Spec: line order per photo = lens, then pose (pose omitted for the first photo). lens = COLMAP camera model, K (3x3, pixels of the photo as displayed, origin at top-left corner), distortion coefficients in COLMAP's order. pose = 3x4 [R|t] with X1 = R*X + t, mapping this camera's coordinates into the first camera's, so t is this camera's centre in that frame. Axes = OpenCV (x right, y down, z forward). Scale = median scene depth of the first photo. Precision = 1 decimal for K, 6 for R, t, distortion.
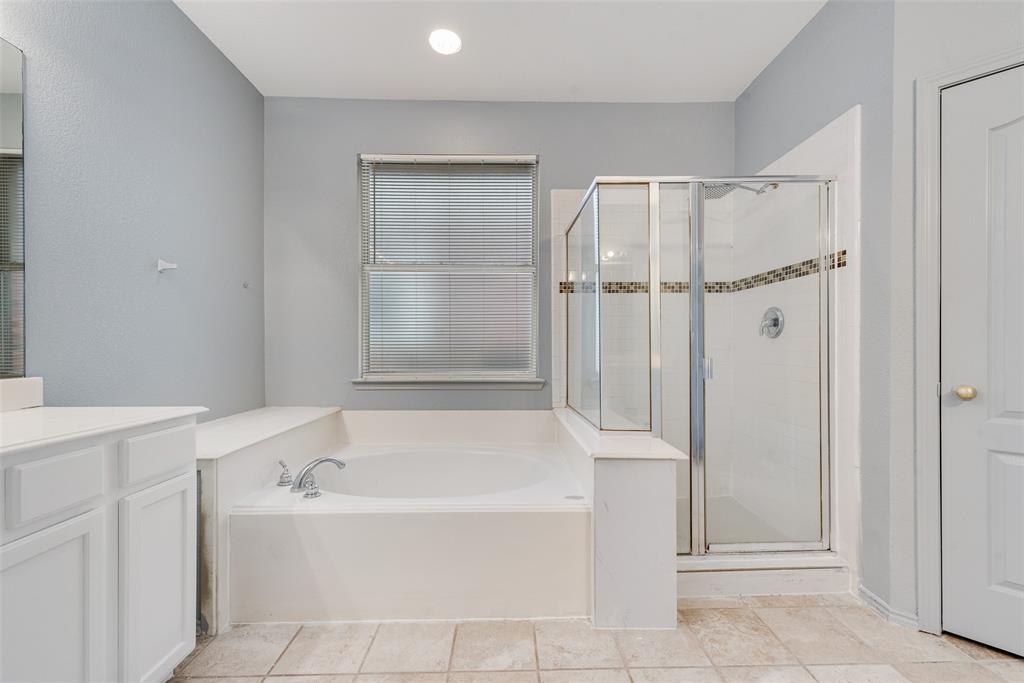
lens RADIAL K [[405.0, 0, 511.1], [0, 405.0, 342.6], [0, 0, 1]] dist [-0.001424, -0.000058]
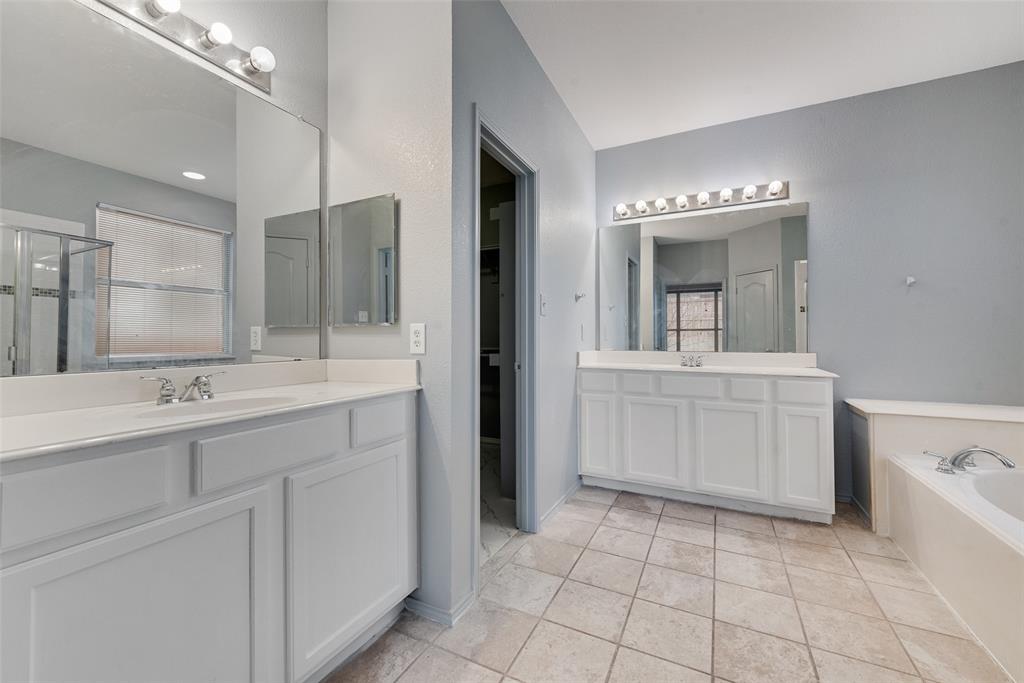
lens RADIAL K [[405.0, 0, 510.3], [0, 405.0, 339.0], [0, 0, 1]] dist [-0.001424, -0.000058]
pose [[-0.480407, -0.002704, -0.877042, 1.216757], [0.009668, 0.999918, -0.008379, 0.010619], [0.876993, -0.012504, -0.480341, 0.550594]]
